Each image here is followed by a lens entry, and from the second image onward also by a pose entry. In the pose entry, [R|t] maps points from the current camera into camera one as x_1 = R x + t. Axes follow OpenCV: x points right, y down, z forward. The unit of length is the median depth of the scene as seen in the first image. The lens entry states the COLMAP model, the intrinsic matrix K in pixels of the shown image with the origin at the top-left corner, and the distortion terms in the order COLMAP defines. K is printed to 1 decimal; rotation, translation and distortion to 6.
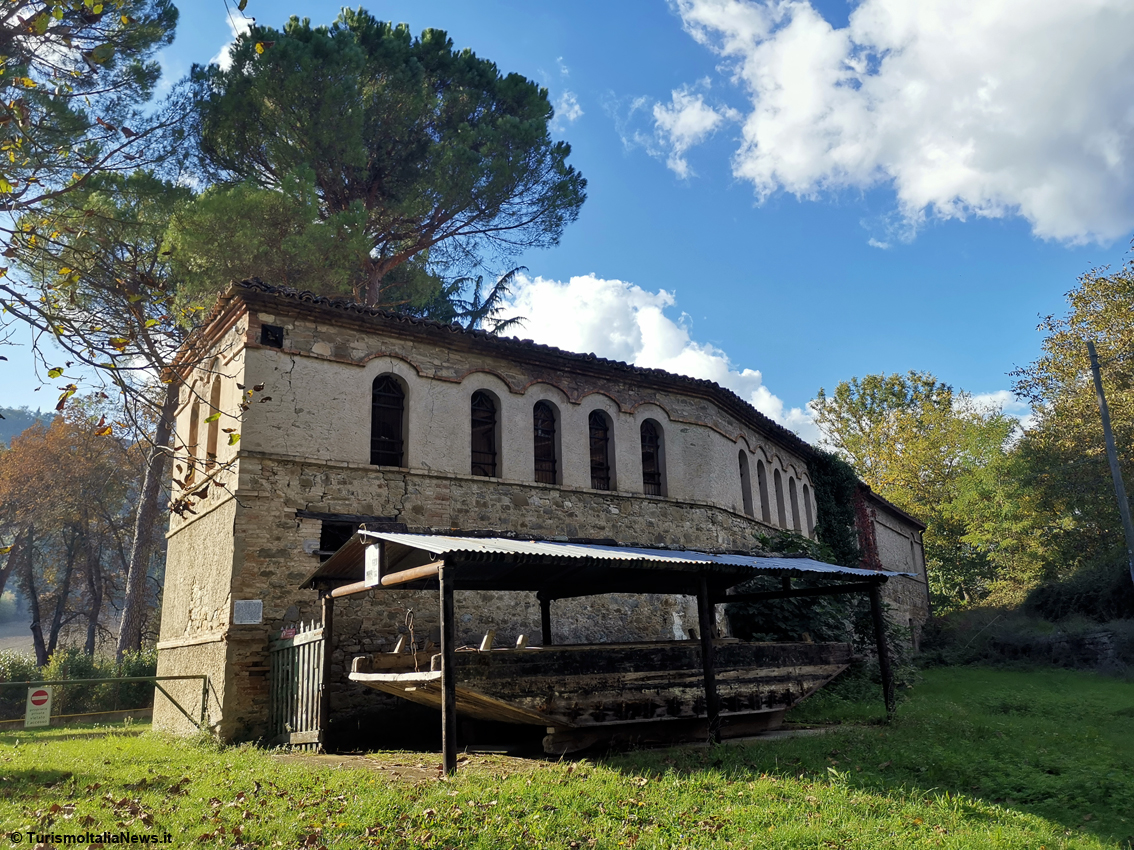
lens RADIAL K [[875.7, 0, 567.0], [0, 875.7, 425.0], [0, 0, 1]] dist [0.091652, -0.092356]
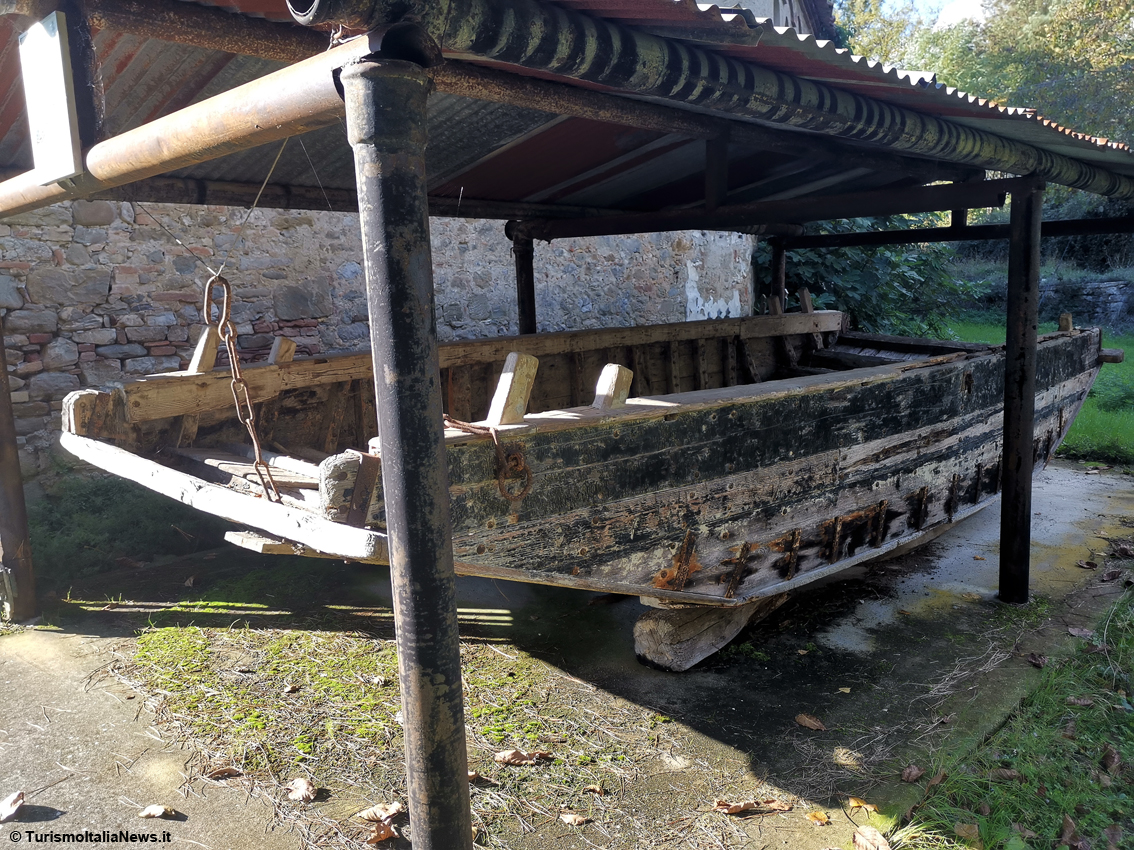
lens RADIAL K [[875.7, 0, 567.0], [0, 875.7, 425.0], [0, 0, 1]] dist [0.091652, -0.092356]
pose [[0.984203, -0.015182, 0.176389, -0.115944], [-0.056791, 0.916592, 0.395770, 0.132877], [-0.167685, -0.399536, 0.901251, 0.692331]]
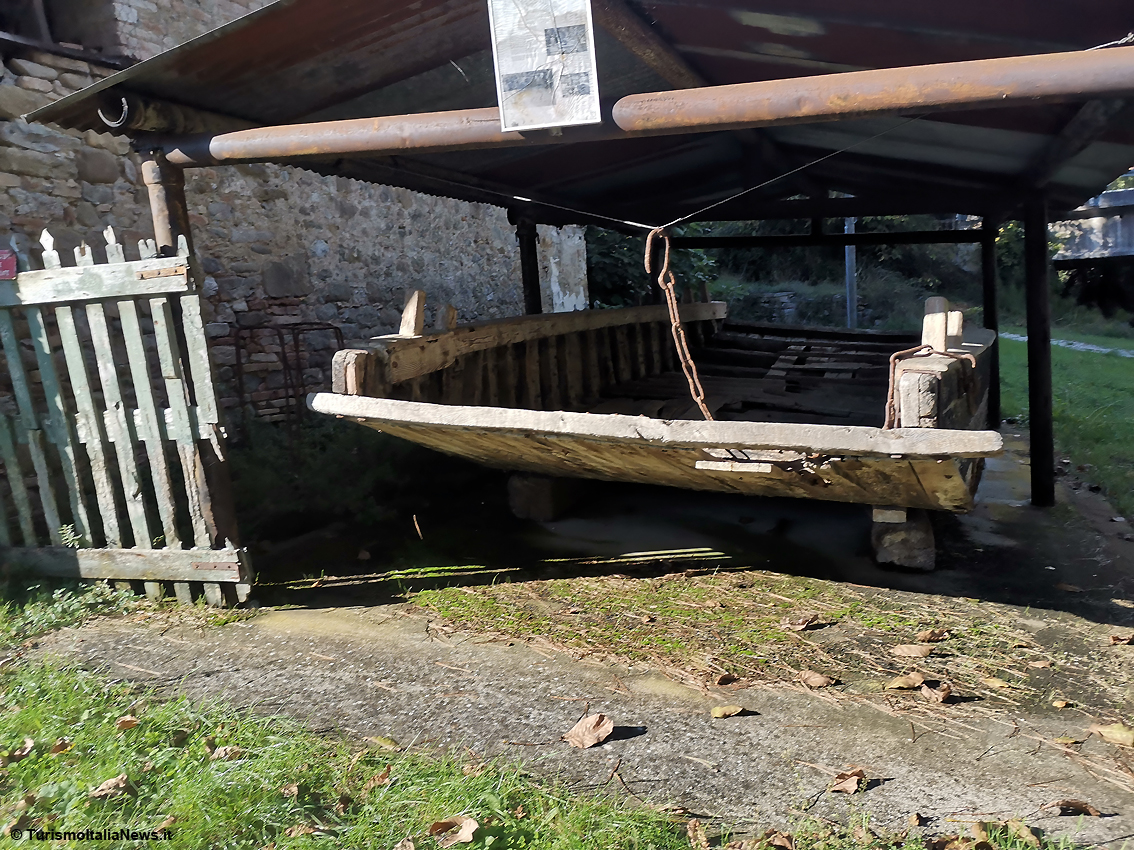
lens RADIAL K [[855.2, 0, 537.2], [0, 855.2, 424.2], [0, 0, 1]] dist [0.091357, -0.079738]
pose [[0.848784, -0.047167, 0.526632, -0.379087], [-0.163386, 0.923870, 0.346078, 0.176348], [-0.502863, -0.379790, 0.776459, 0.753754]]
